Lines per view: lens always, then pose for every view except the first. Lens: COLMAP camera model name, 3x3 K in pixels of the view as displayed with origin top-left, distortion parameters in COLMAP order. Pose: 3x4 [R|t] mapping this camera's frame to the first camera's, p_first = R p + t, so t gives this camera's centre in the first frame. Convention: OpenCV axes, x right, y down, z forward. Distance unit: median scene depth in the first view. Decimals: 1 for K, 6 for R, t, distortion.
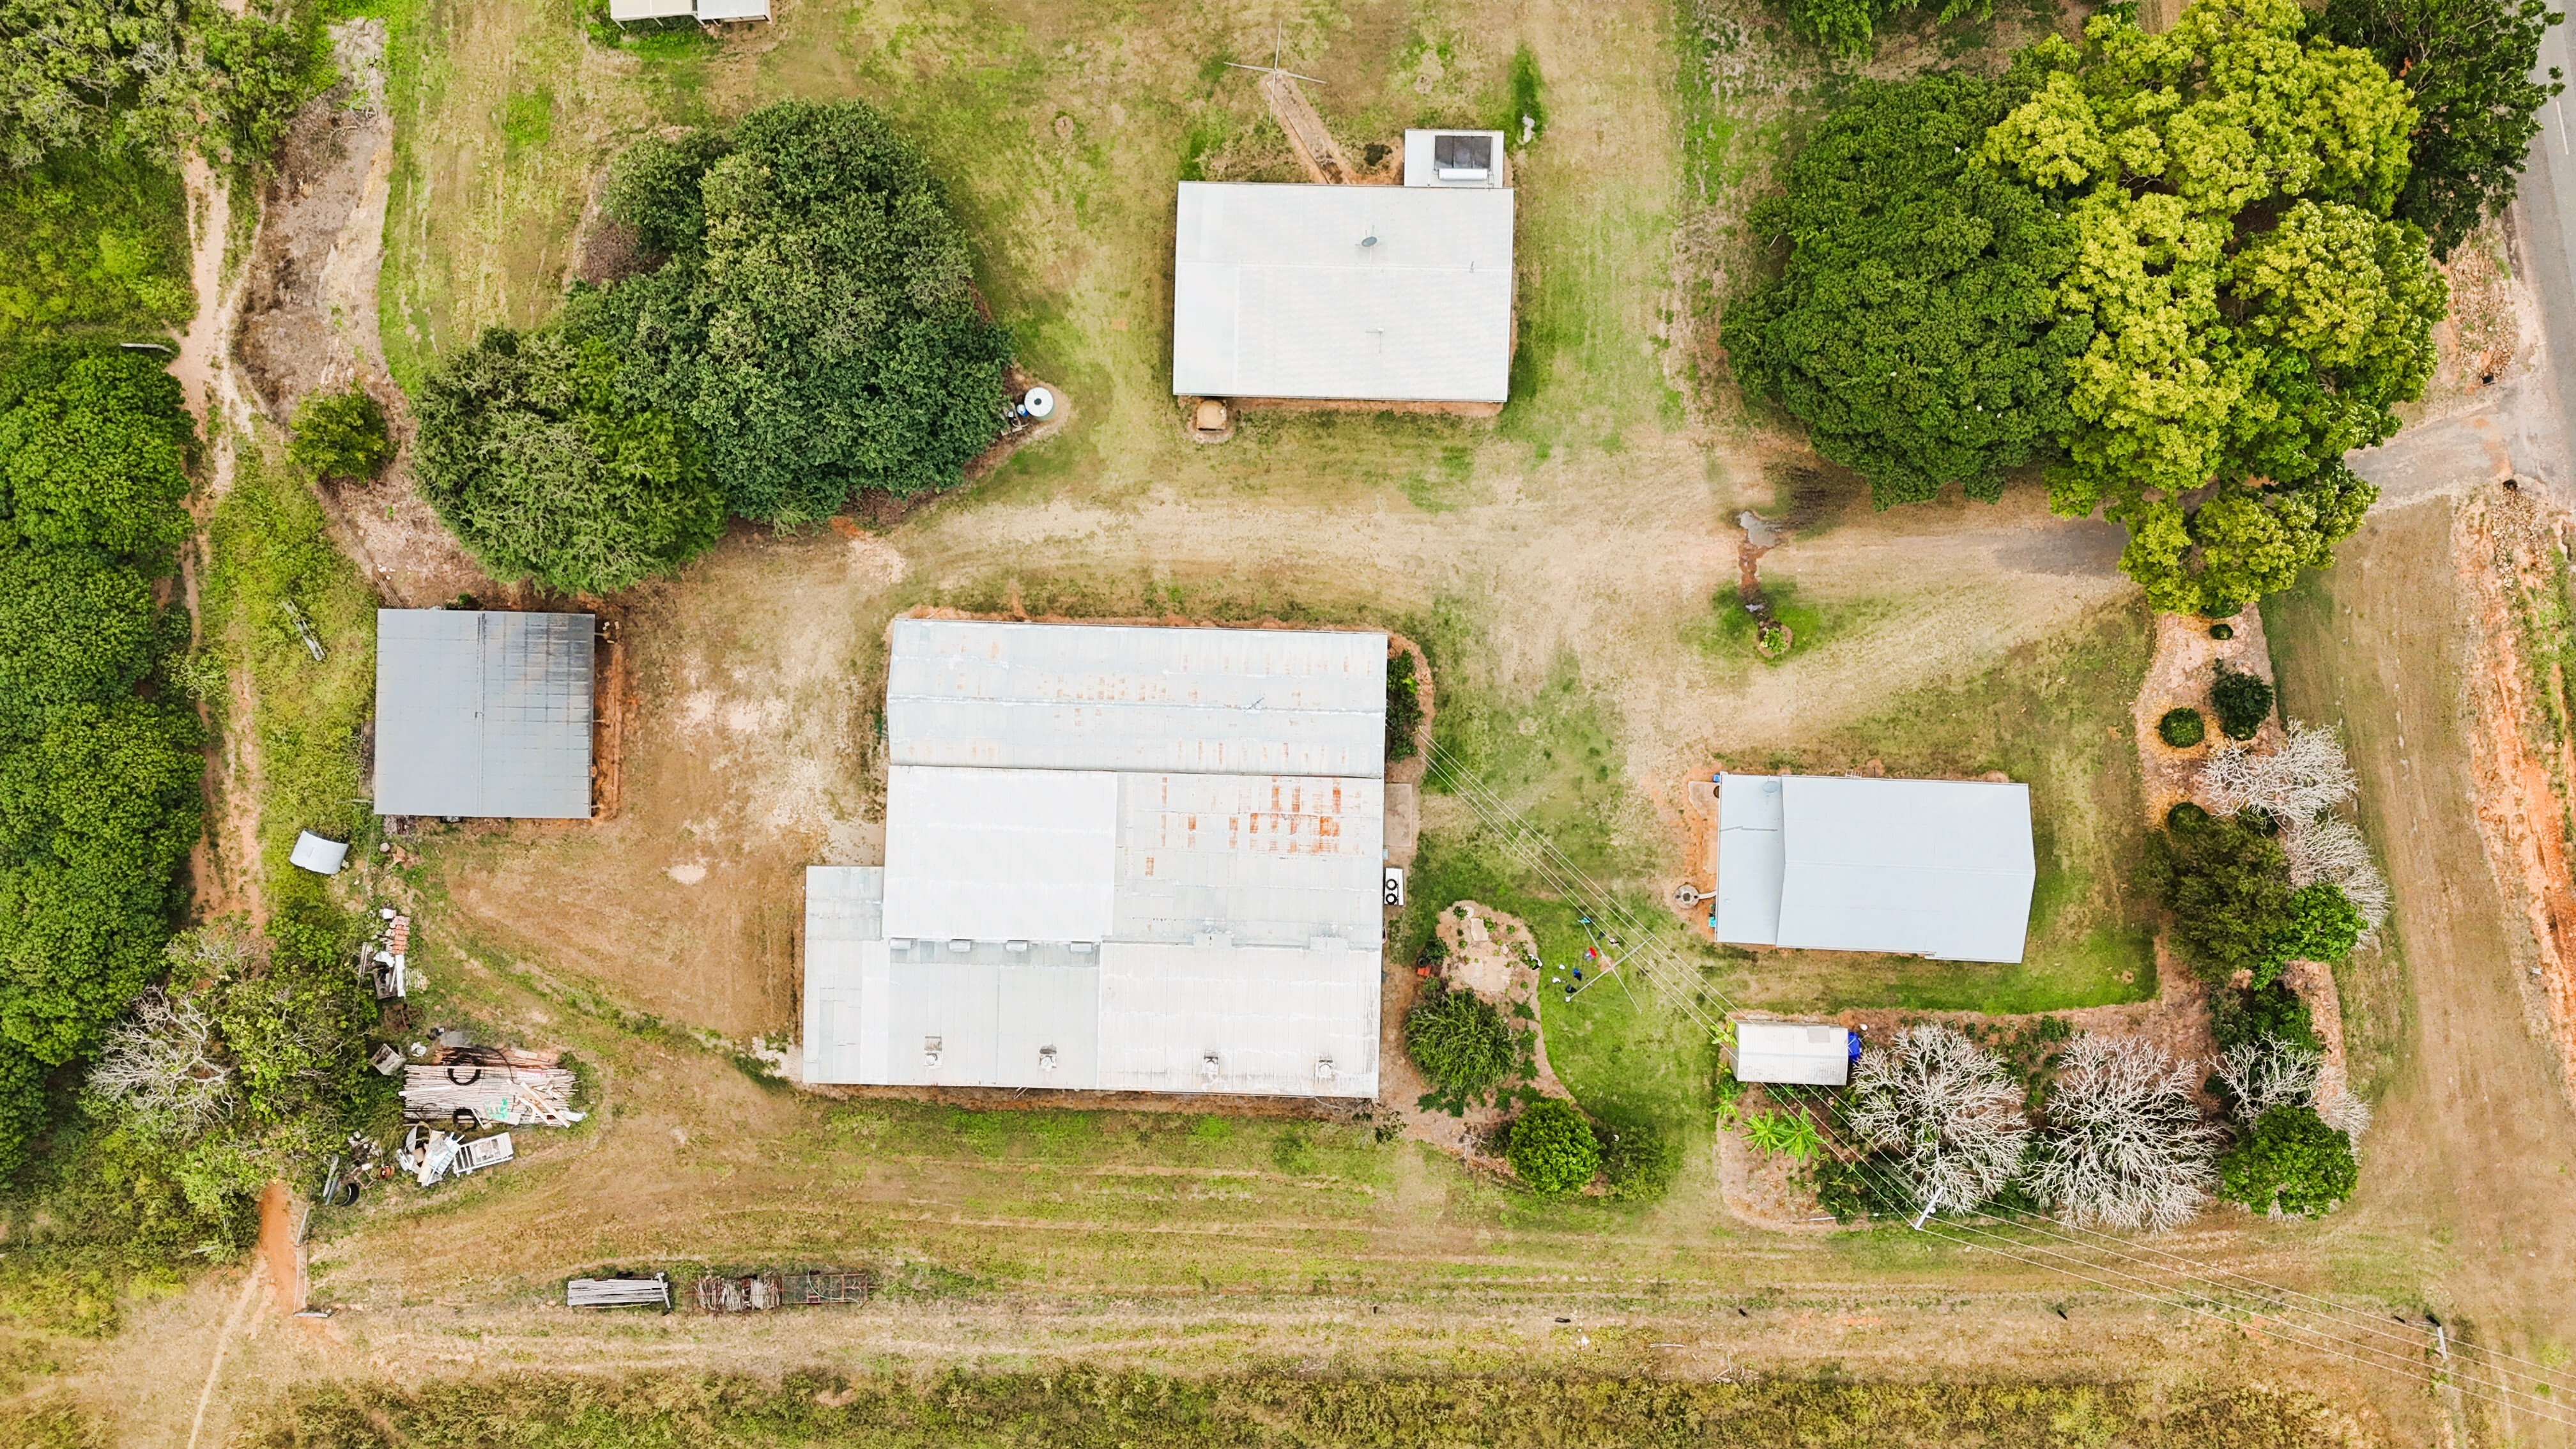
lens RADIAL K [[1949.0, 0, 1288.0], [0, 1949.0, 724.5], [0, 0, 1]] dist [0.060592, -0.004221]
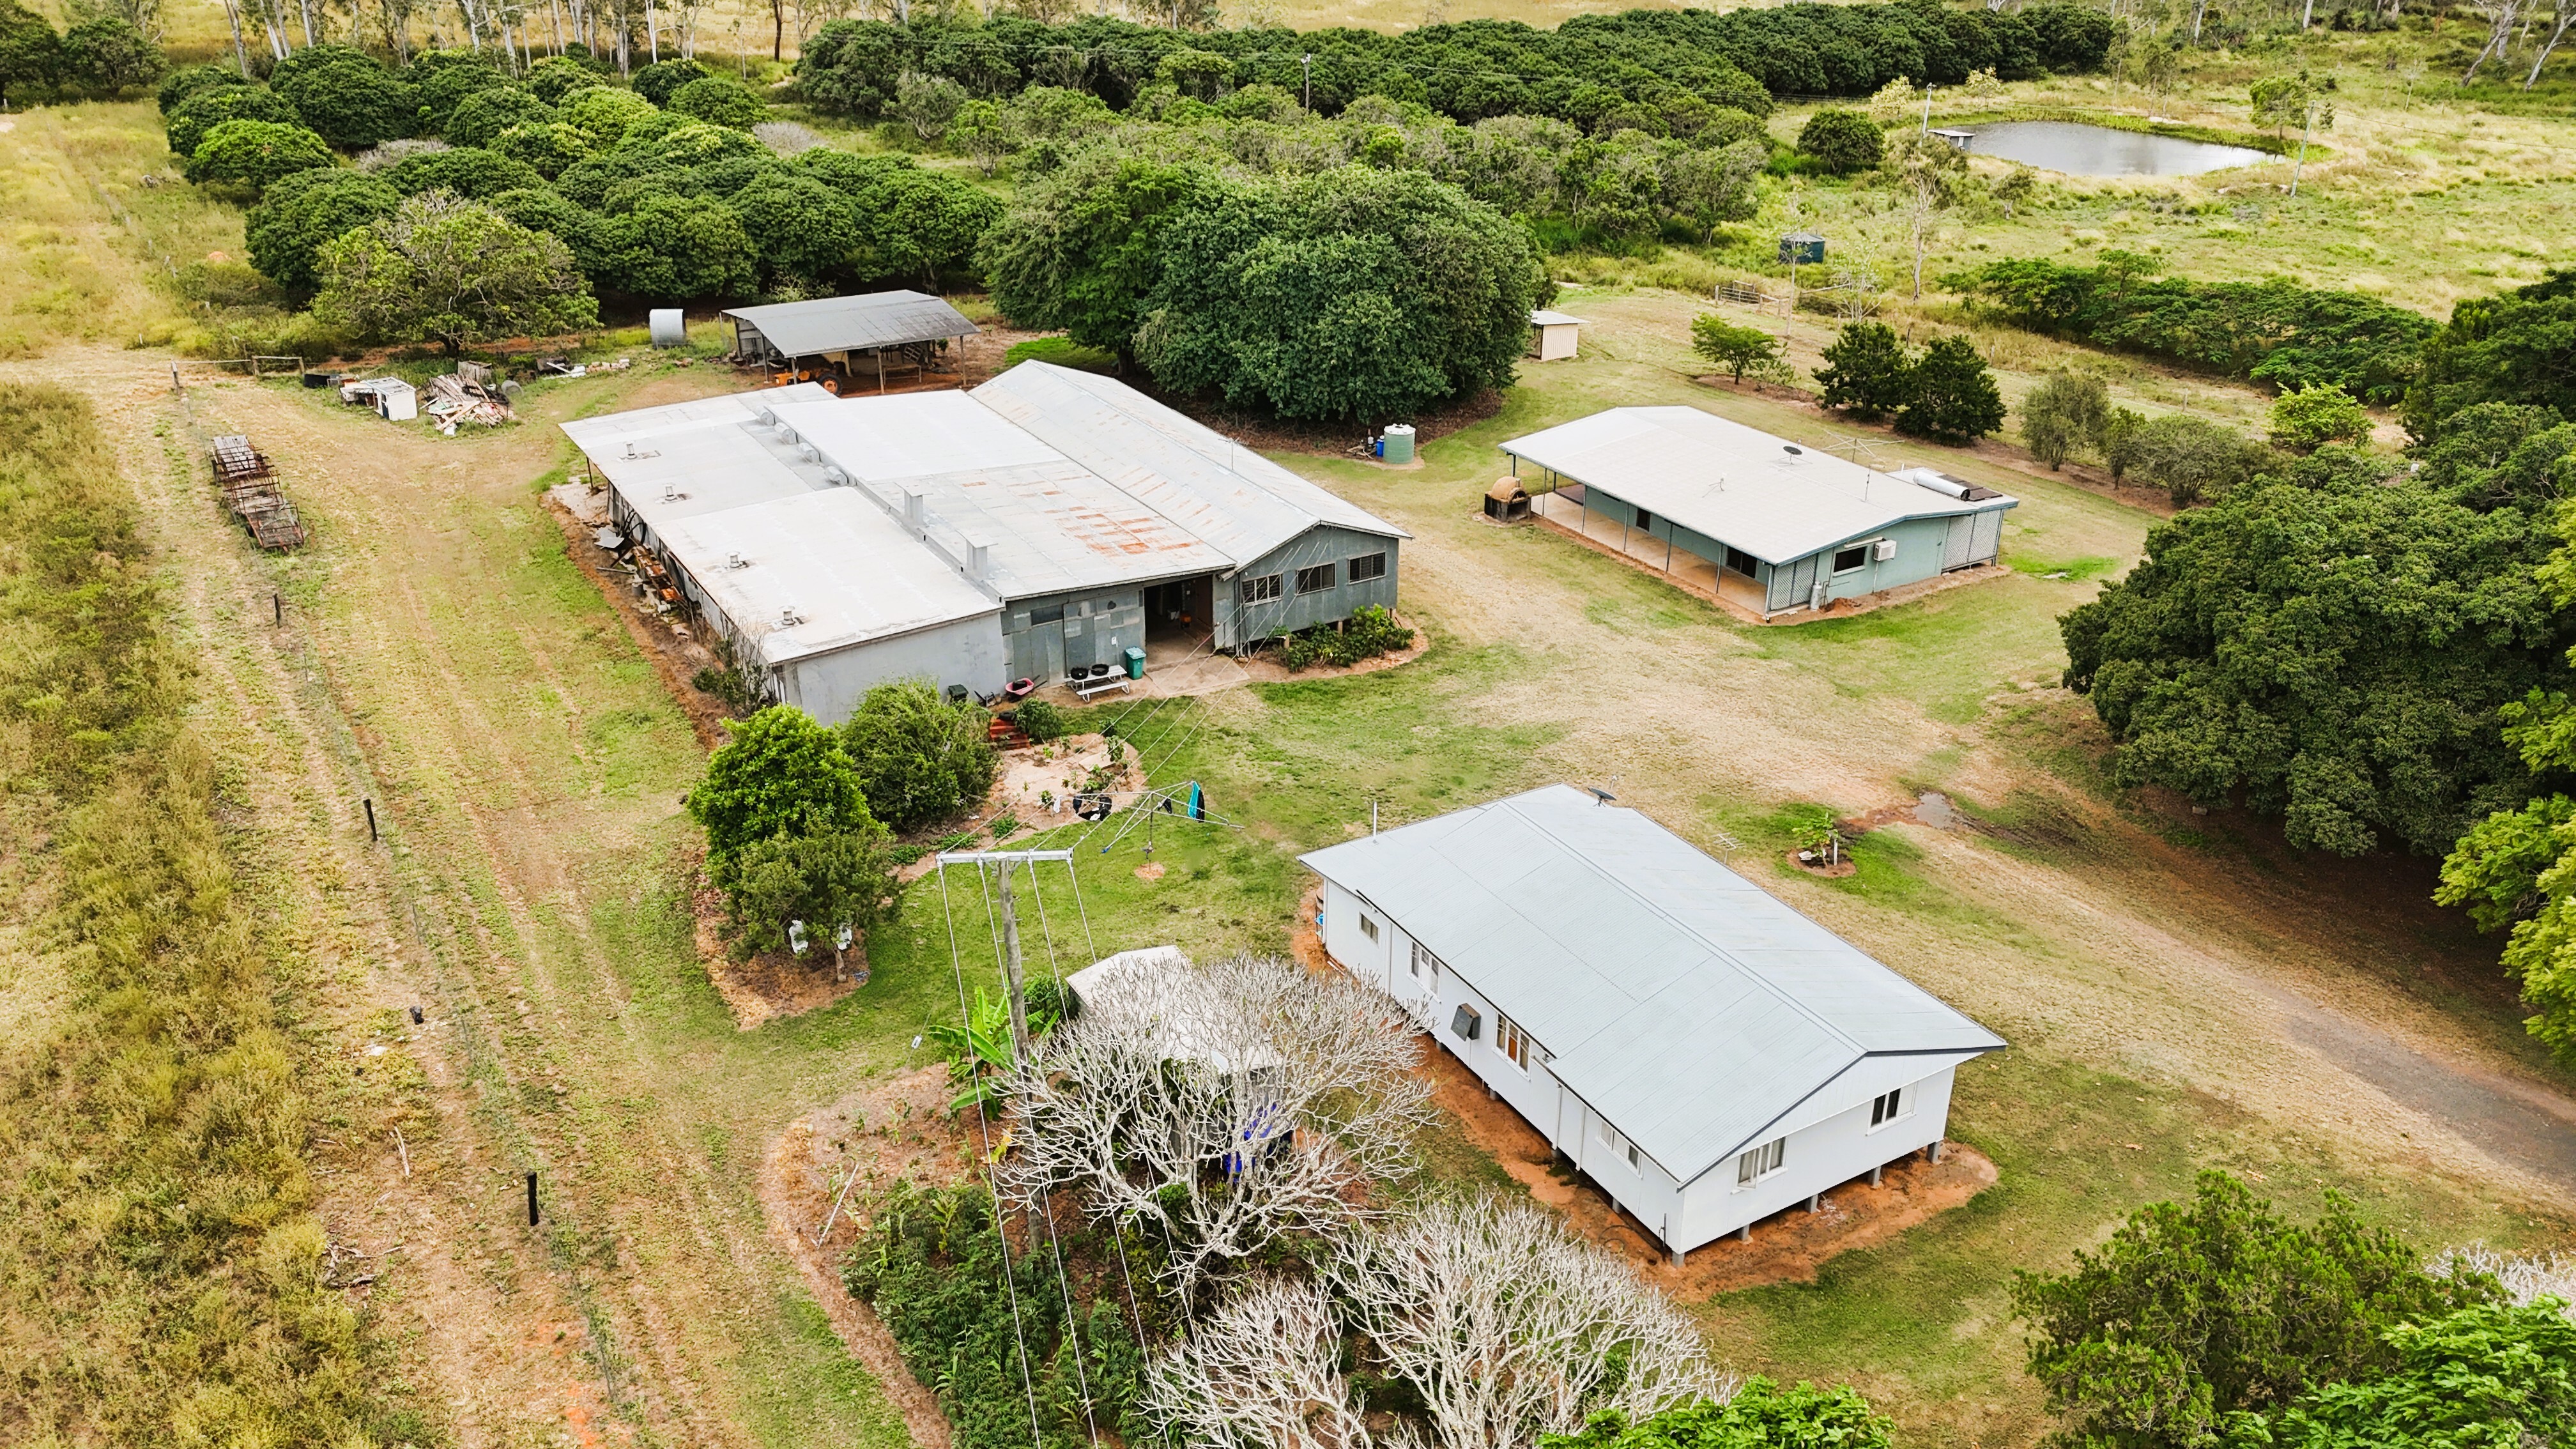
lens RADIAL K [[1949.0, 0, 1288.0], [0, 1949.0, 724.5], [0, 0, 1]] dist [0.060592, -0.004221]
pose [[0.526686, 0.369386, -0.765608, 0.573871], [-0.849770, 0.205254, -0.485554, 0.339382], [-0.022212, 0.906325, 0.421998, 0.738227]]
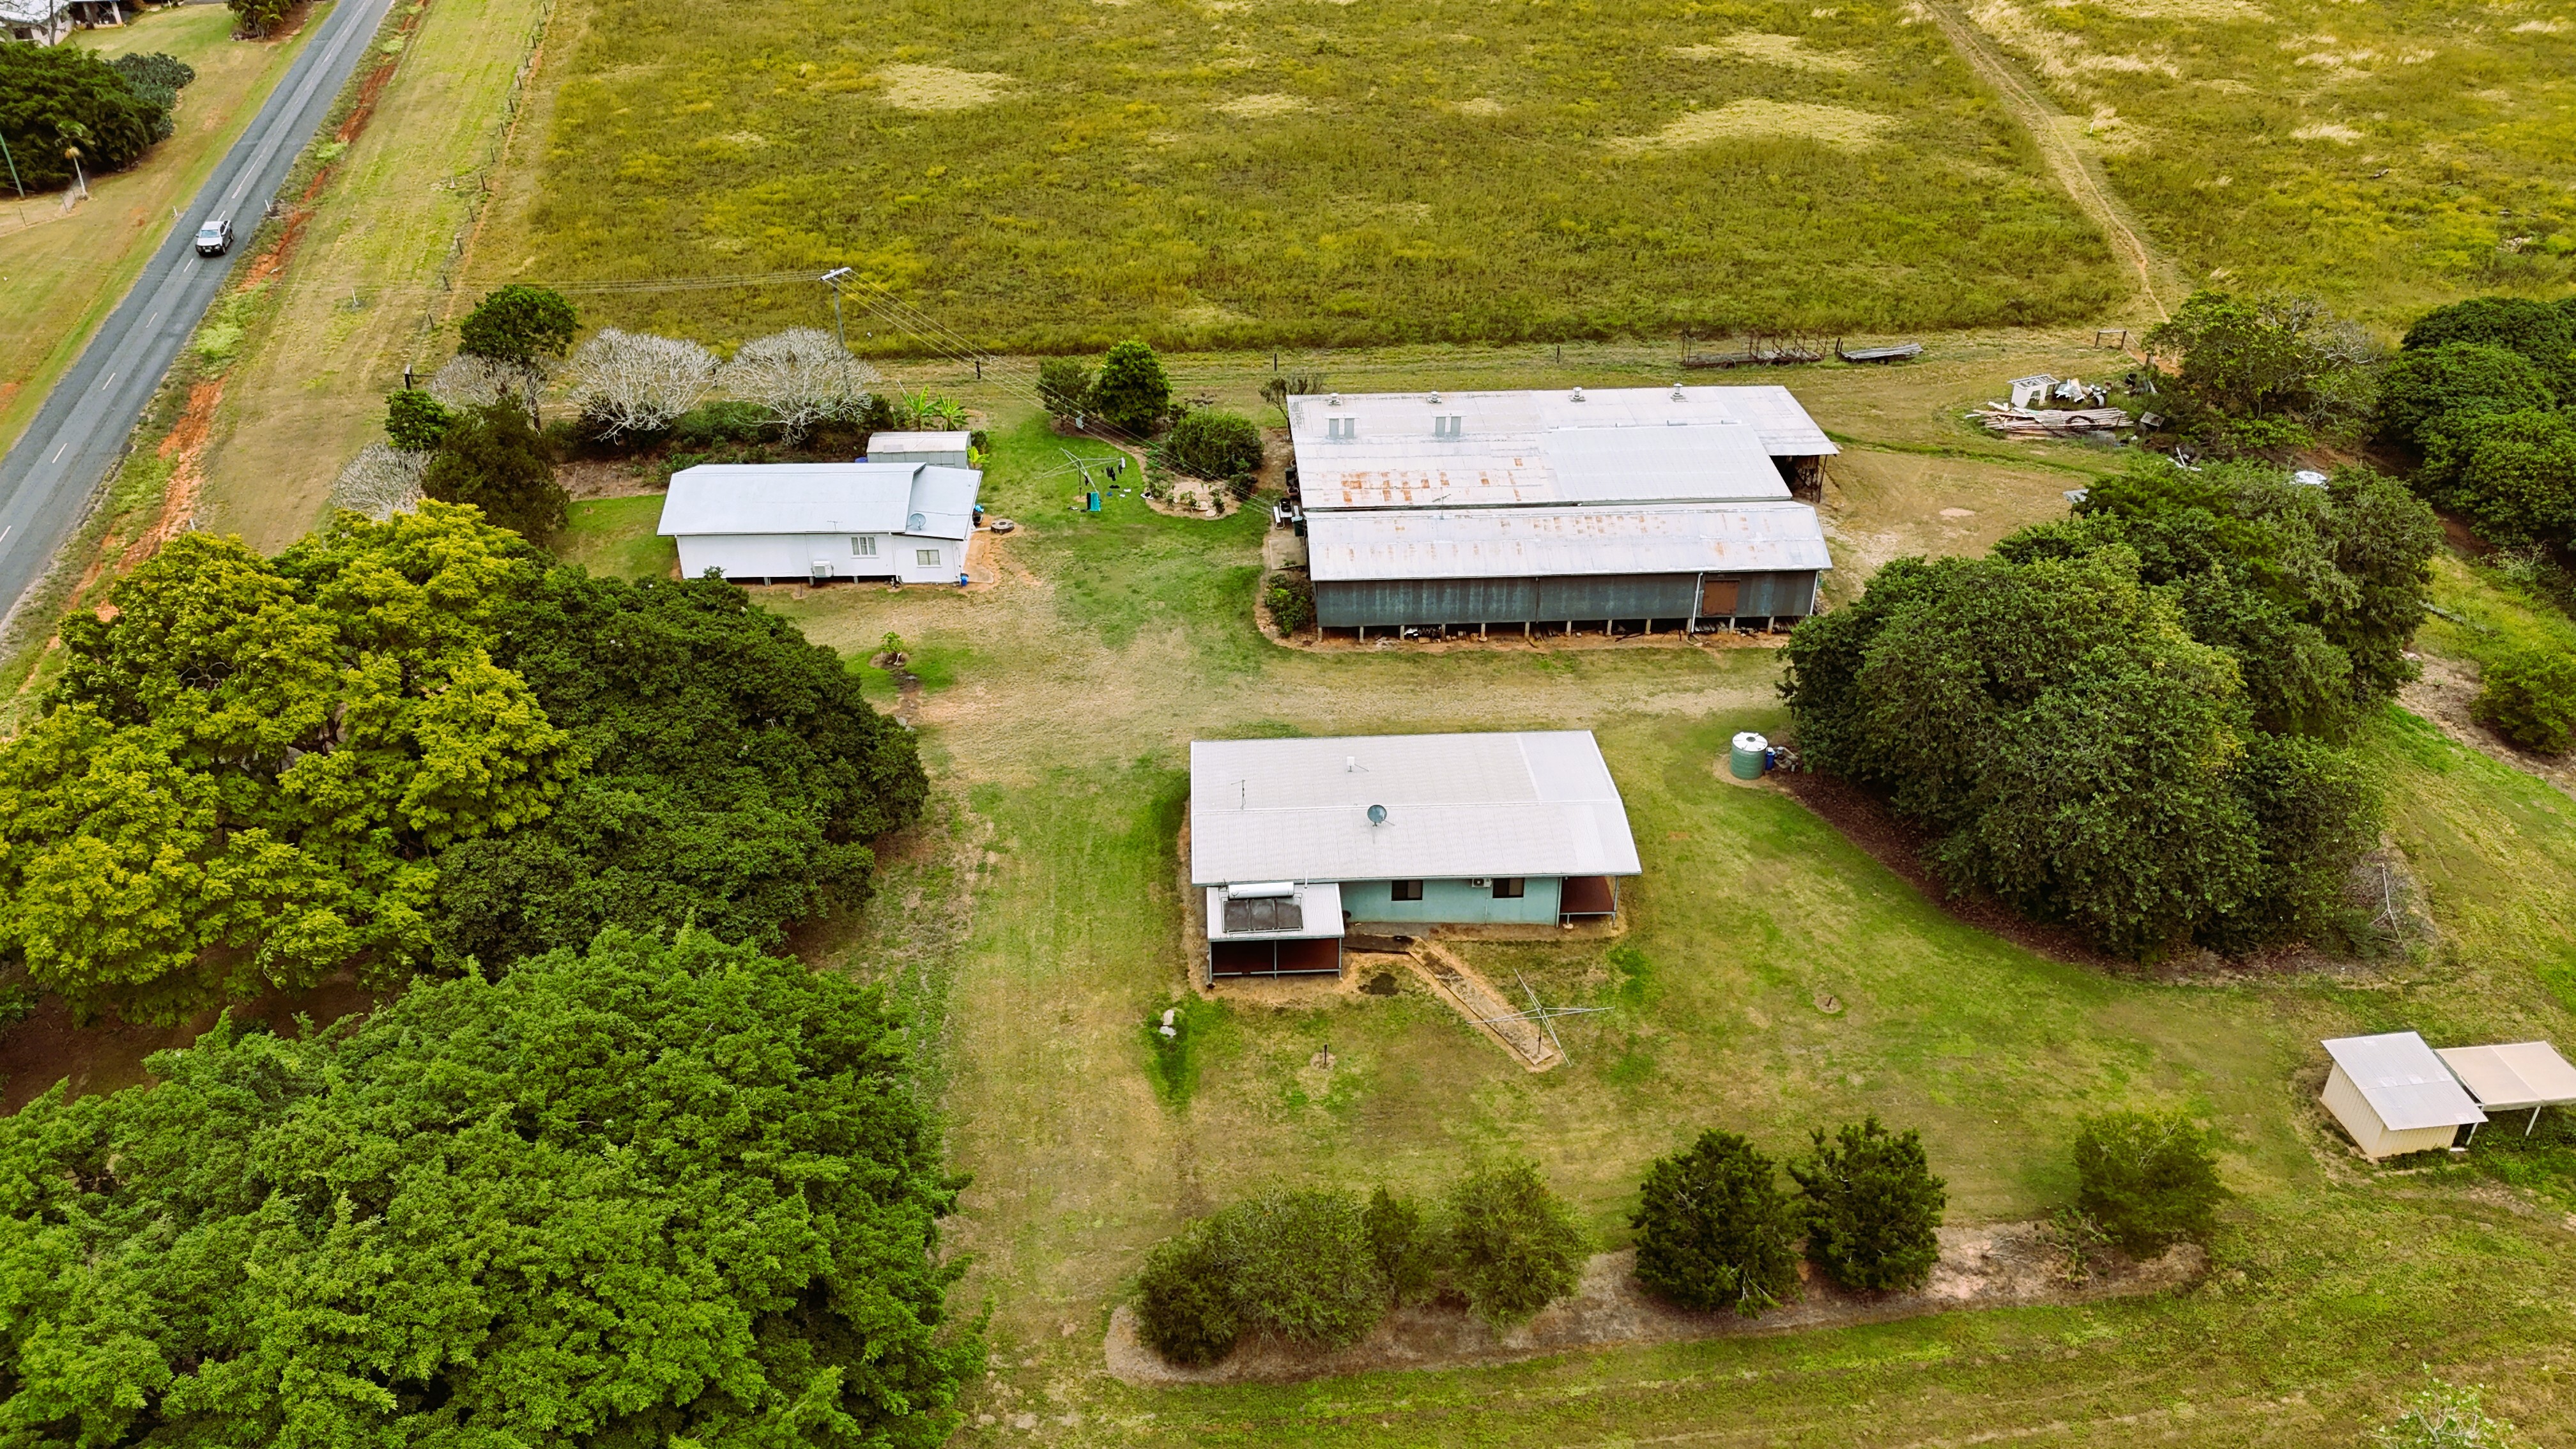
lens RADIAL K [[1949.0, 0, 1288.0], [0, 1949.0, 724.5], [0, 0, 1]] dist [0.060592, -0.004221]
pose [[-0.997722, 0.028973, -0.060926, 0.118363], [-0.067057, -0.525017, 0.848446, -0.837034], [-0.007406, 0.850599, 0.525763, 0.550881]]
